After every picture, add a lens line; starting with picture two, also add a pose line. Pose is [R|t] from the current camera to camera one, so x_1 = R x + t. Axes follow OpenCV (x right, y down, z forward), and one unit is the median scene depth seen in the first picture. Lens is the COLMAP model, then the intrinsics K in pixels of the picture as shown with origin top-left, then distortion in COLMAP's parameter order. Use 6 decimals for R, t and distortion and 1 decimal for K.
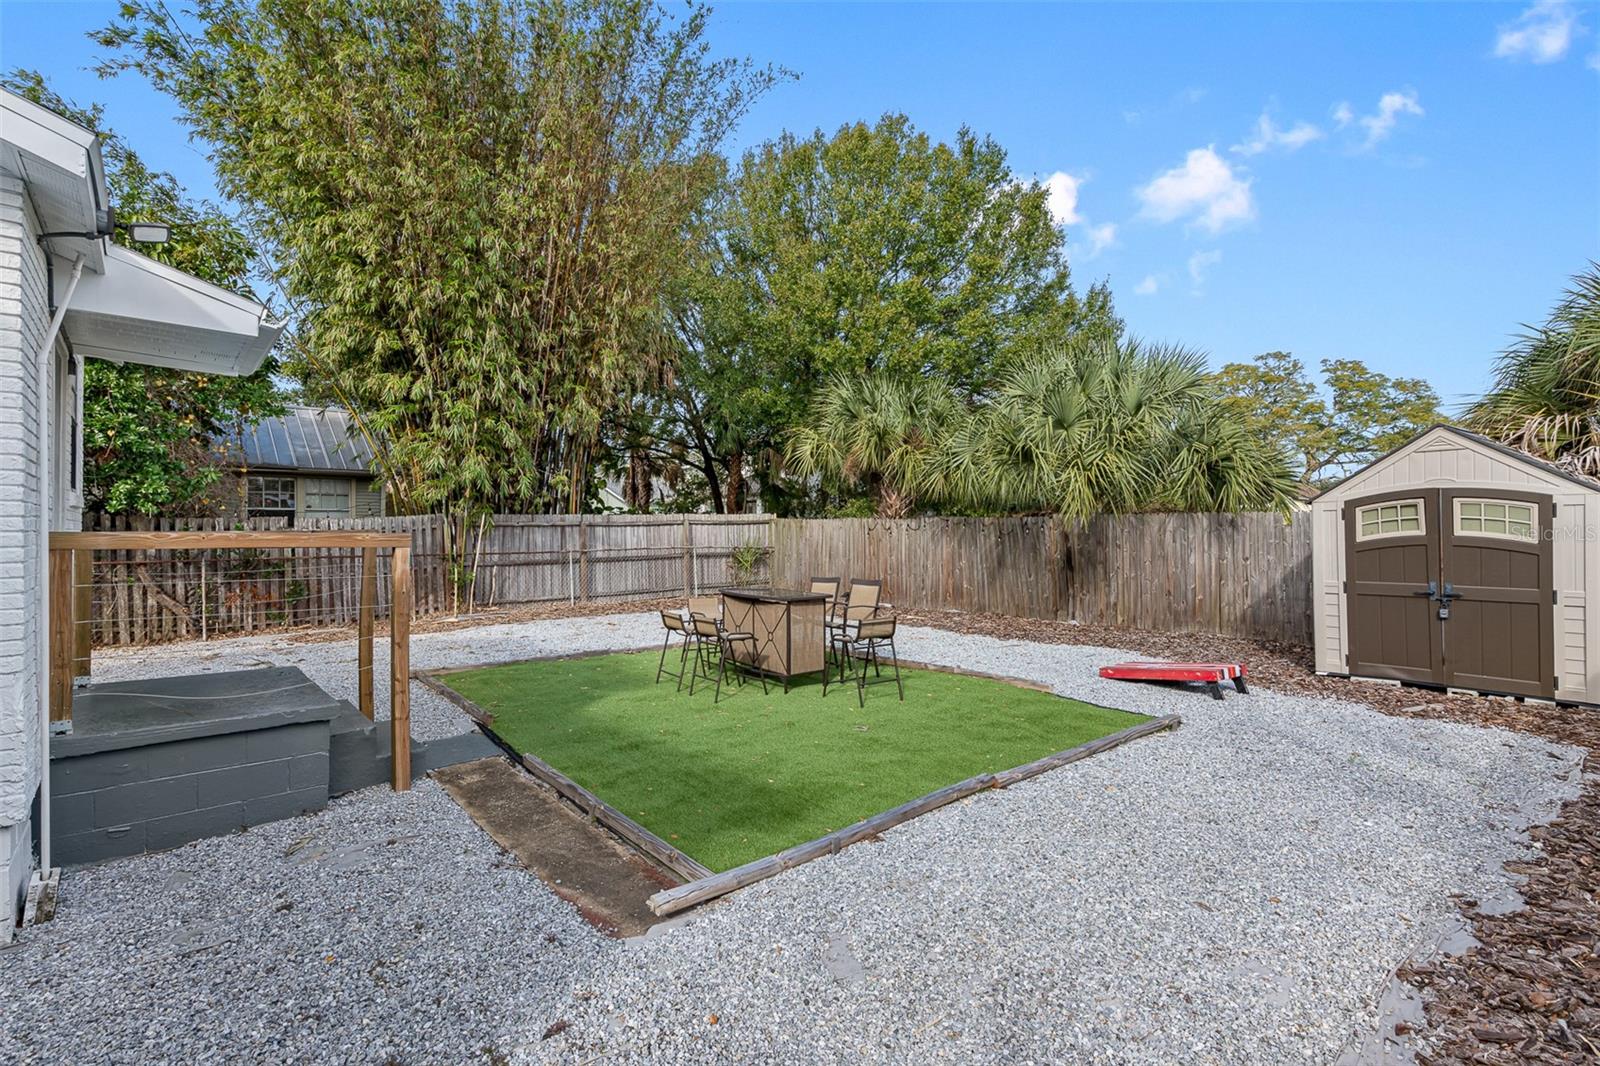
lens RADIAL K [[737.0, 0, 798.9], [0, 737.0, 526.6], [0, 0, 1]] dist [-0.000463, 0.000323]
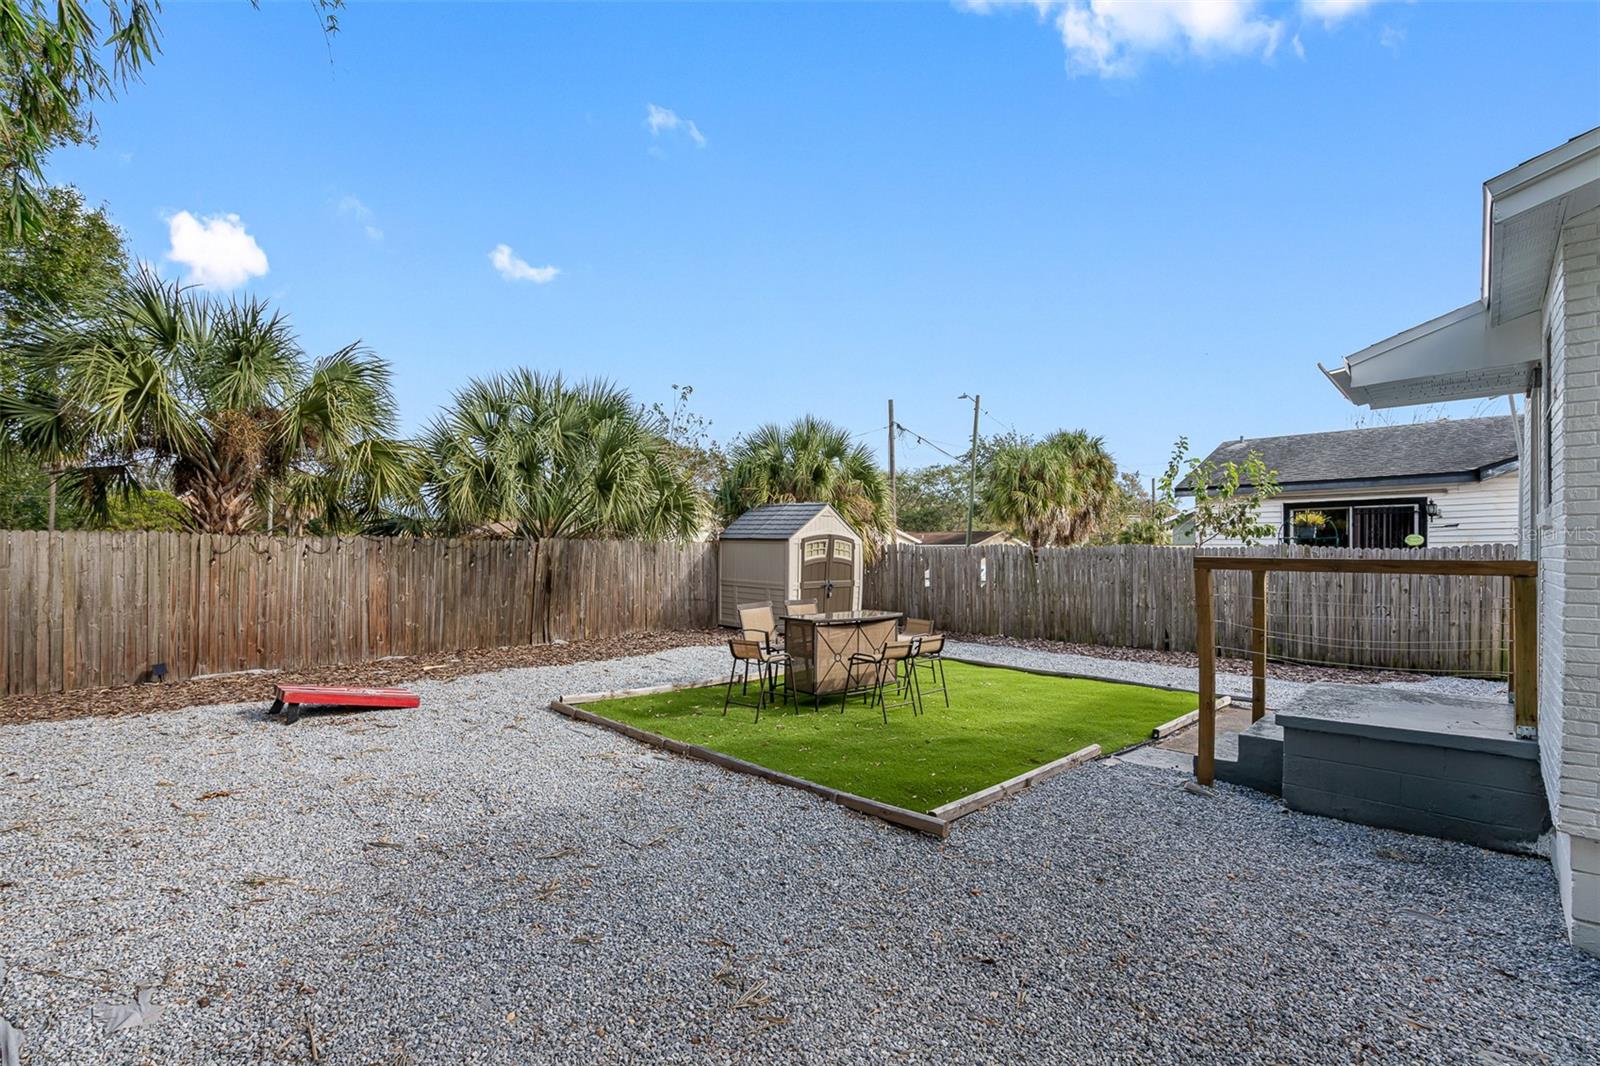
lens RADIAL K [[737.0, 0, 799.2], [0, 737.0, 542.2], [0, 0, 1]] dist [-0.000463, 0.000323]
pose [[-0.094772, 0.013042, 0.995414, -0.726667], [-0.008229, 0.999870, -0.013884, -0.000550], [-0.995465, -0.009507, -0.094653, 0.769324]]
